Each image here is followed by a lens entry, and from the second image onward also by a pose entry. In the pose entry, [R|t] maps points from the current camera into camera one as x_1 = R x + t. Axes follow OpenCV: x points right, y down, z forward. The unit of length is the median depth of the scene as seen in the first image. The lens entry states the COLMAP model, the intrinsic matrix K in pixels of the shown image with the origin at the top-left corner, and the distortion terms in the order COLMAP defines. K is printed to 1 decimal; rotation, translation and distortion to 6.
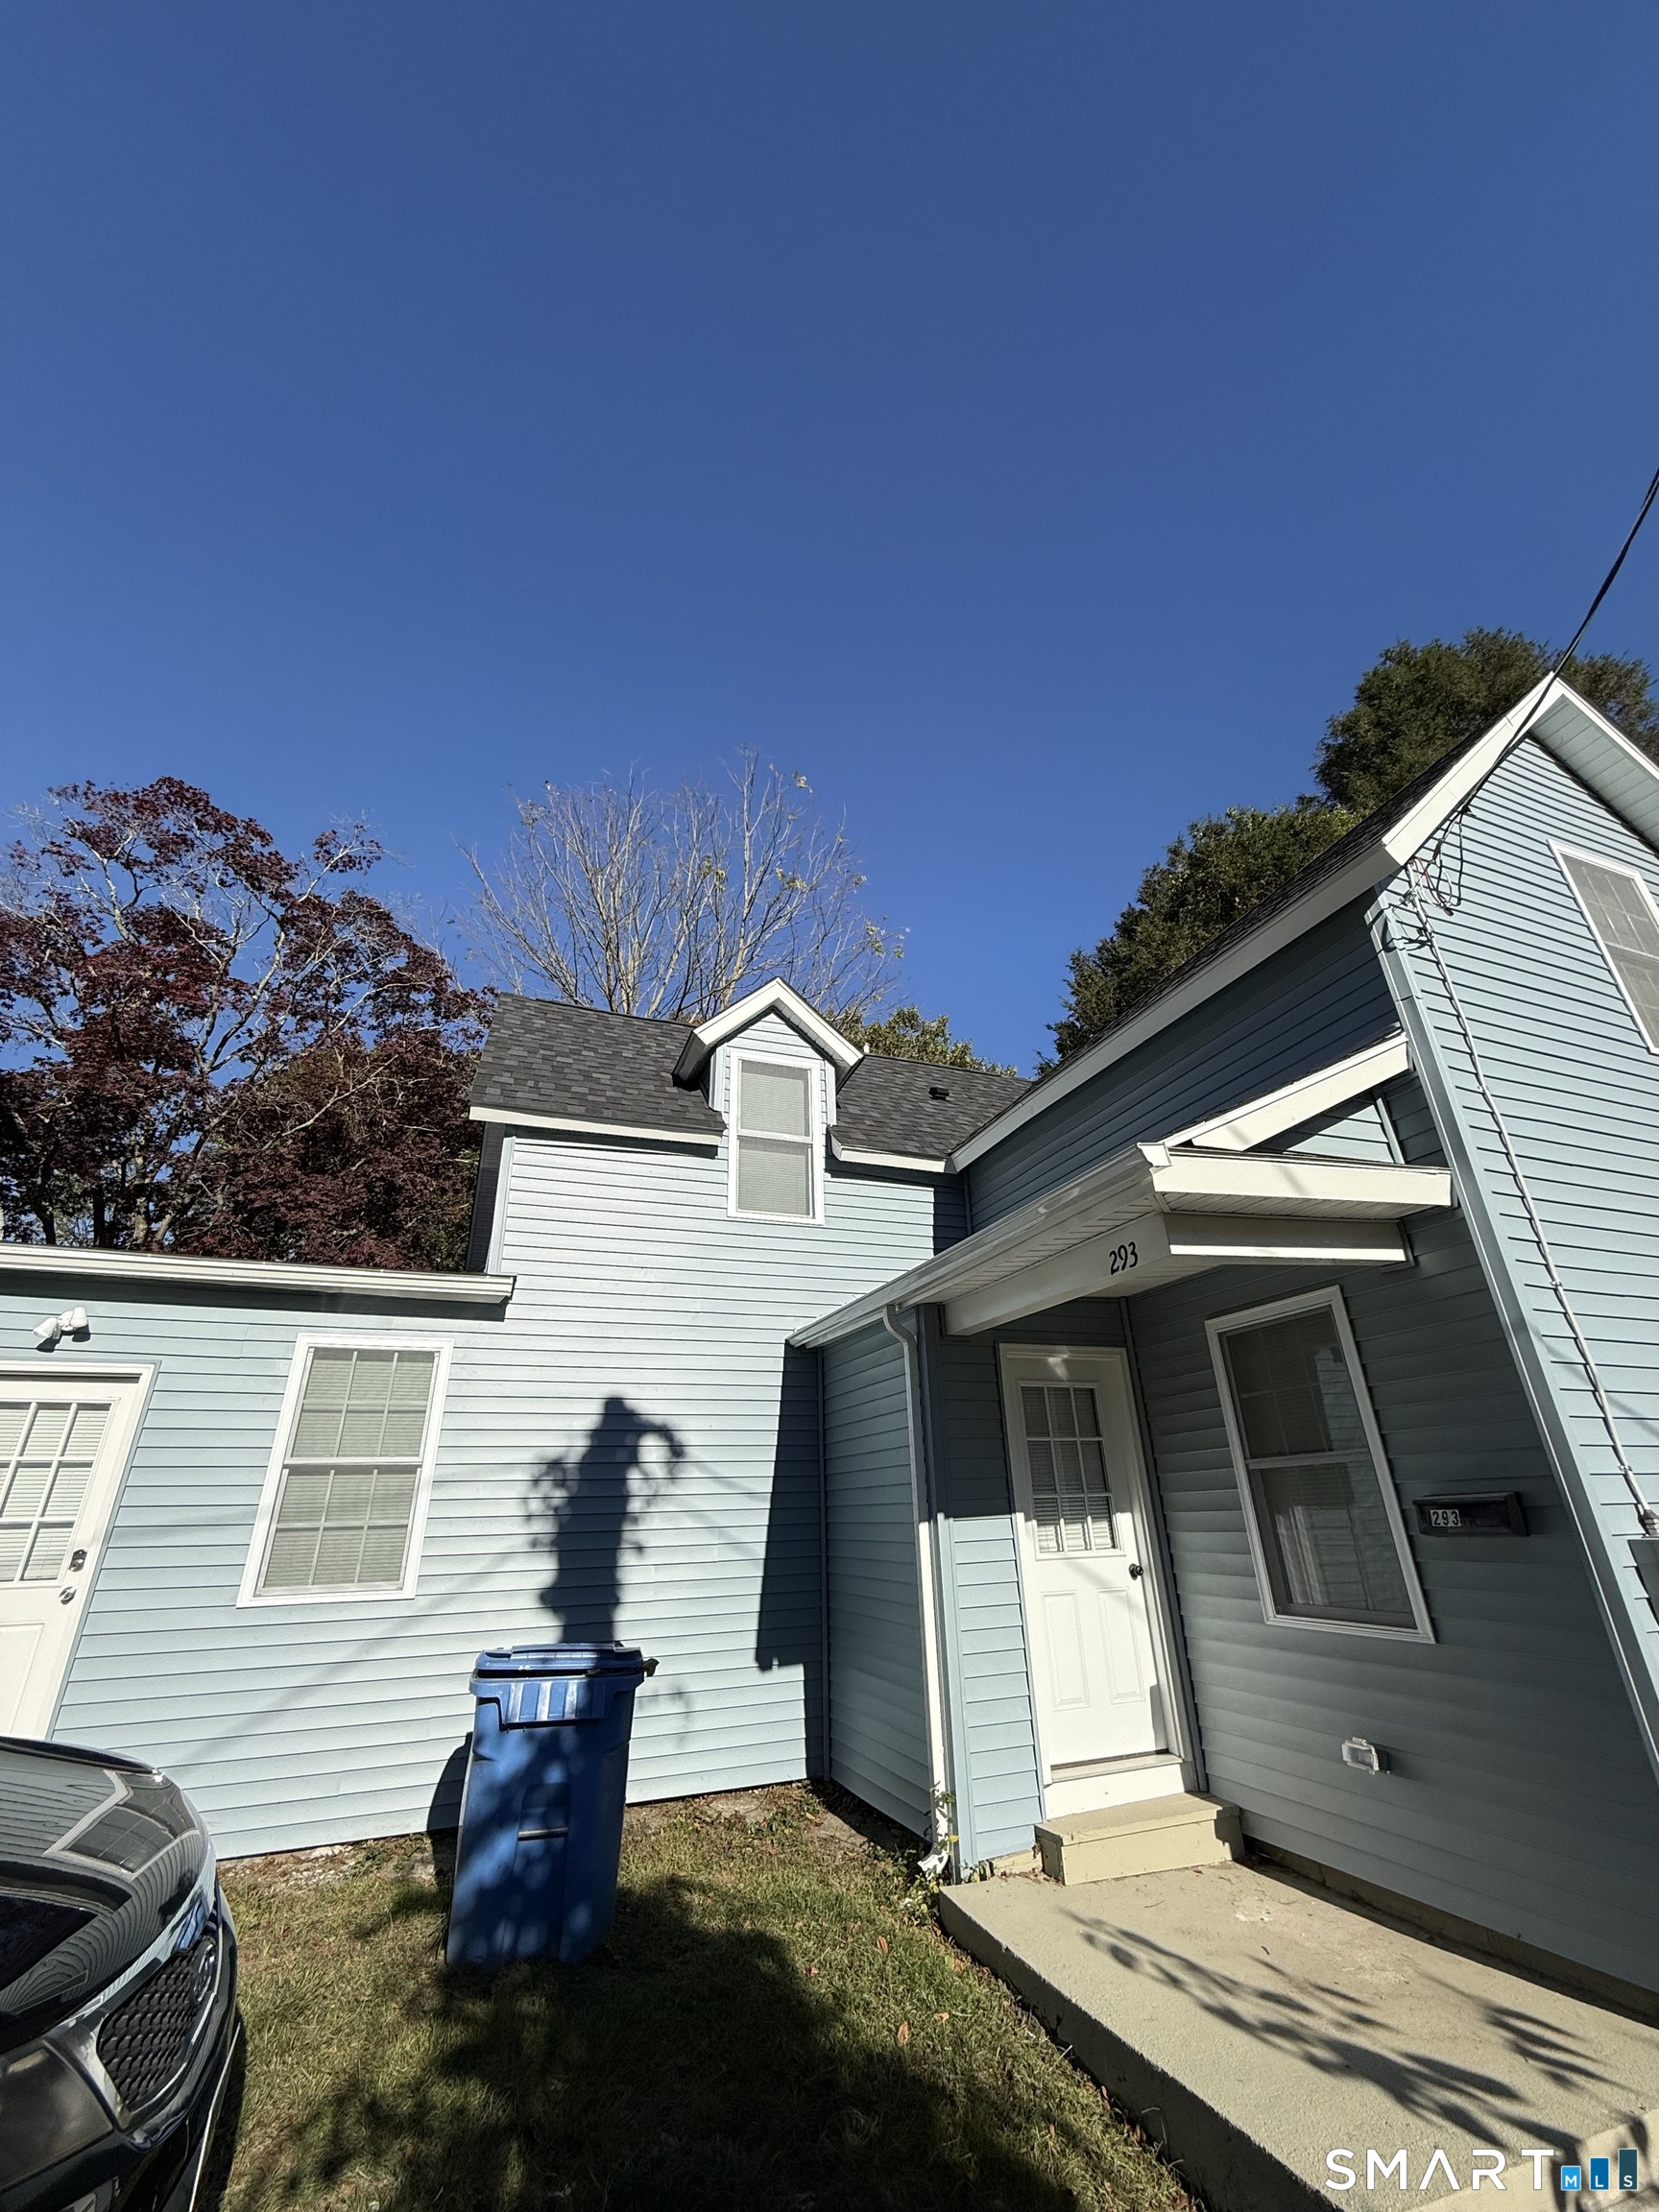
lens RADIAL K [[879.6, 0, 831.3], [0, 879.6, 1103.7], [0, 0, 1]] dist [-0.000785, 0.000119]
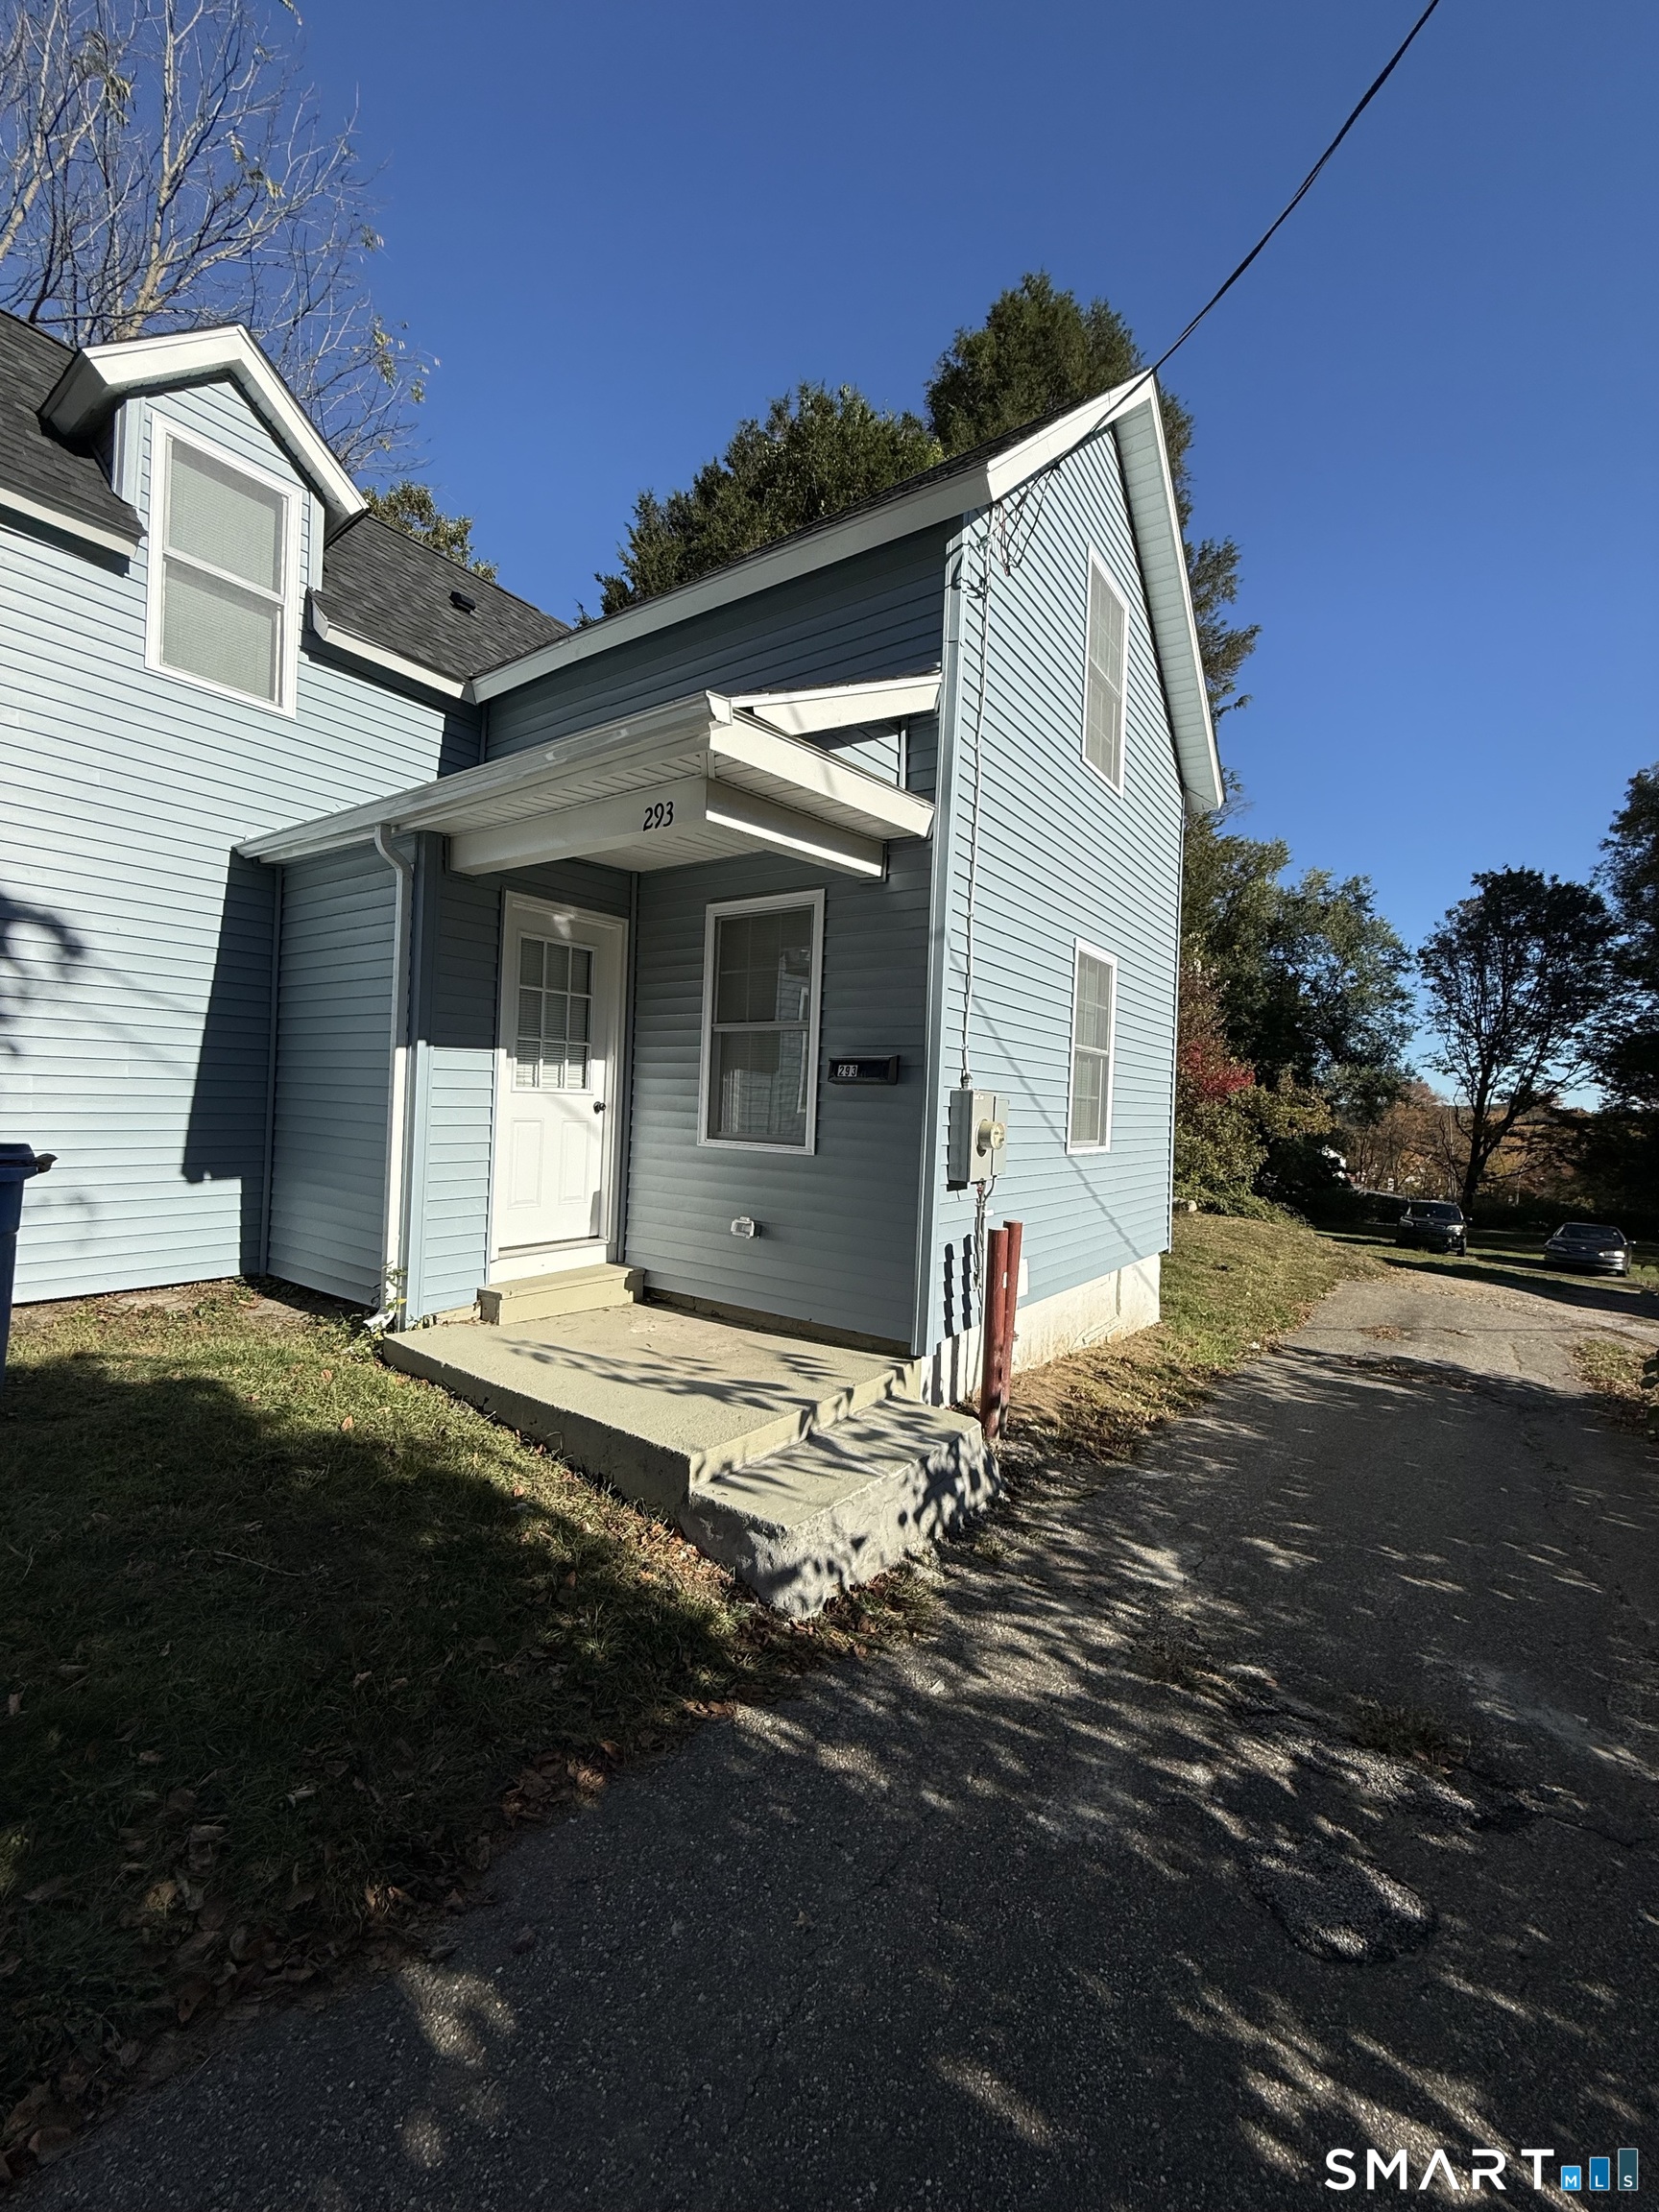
lens RADIAL K [[879.6, 0, 831.3], [0, 879.6, 1103.7], [0, 0, 1]] dist [-0.000785, 0.000119]
pose [[0.833677, 0.056981, 0.549305, -0.034292], [-0.286988, 0.894509, 0.342770, 0.058580], [-0.471827, -0.443404, 0.762084, -0.010312]]
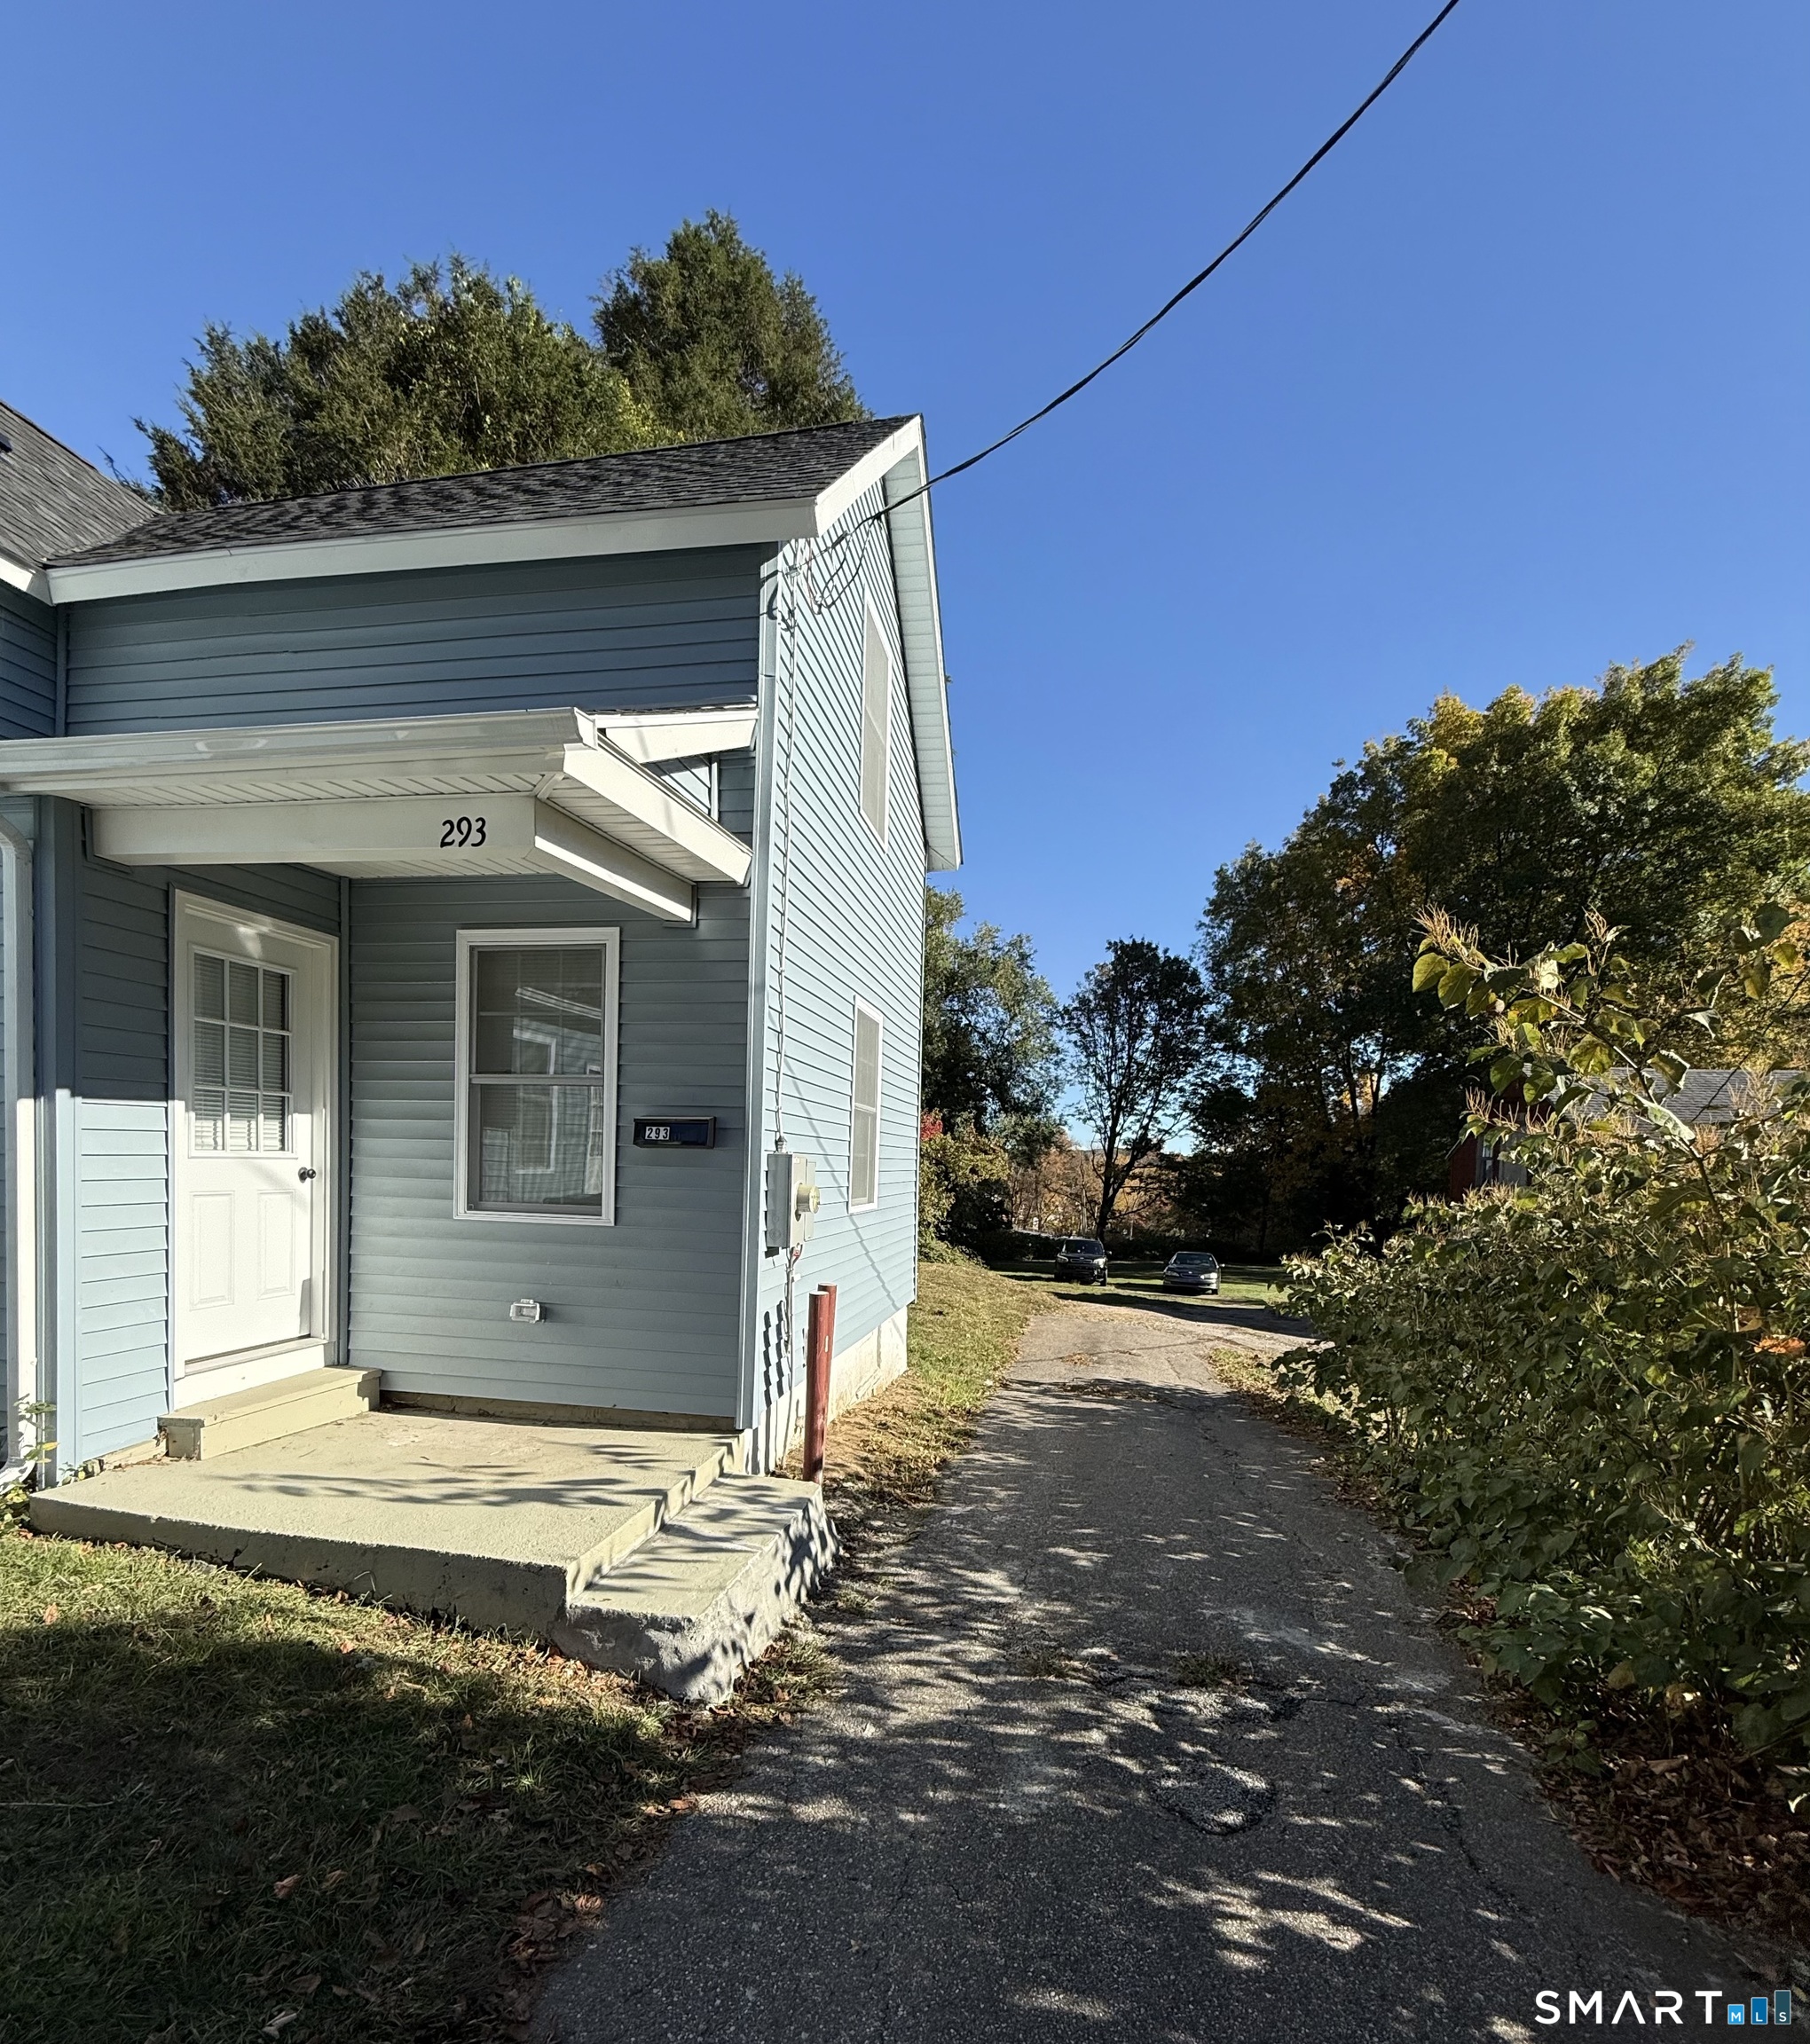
lens RADIAL K [[960.0, 0, 905.3], [0, 960.0, 1206.5], [0, 0, 1]] dist [0.000939, -0.000458]
pose [[0.525063, 0.003165, 0.851057, -0.199764], [-0.399746, 0.883736, 0.243339, 0.085400], [-0.751340, -0.467975, 0.465282, 0.069964]]
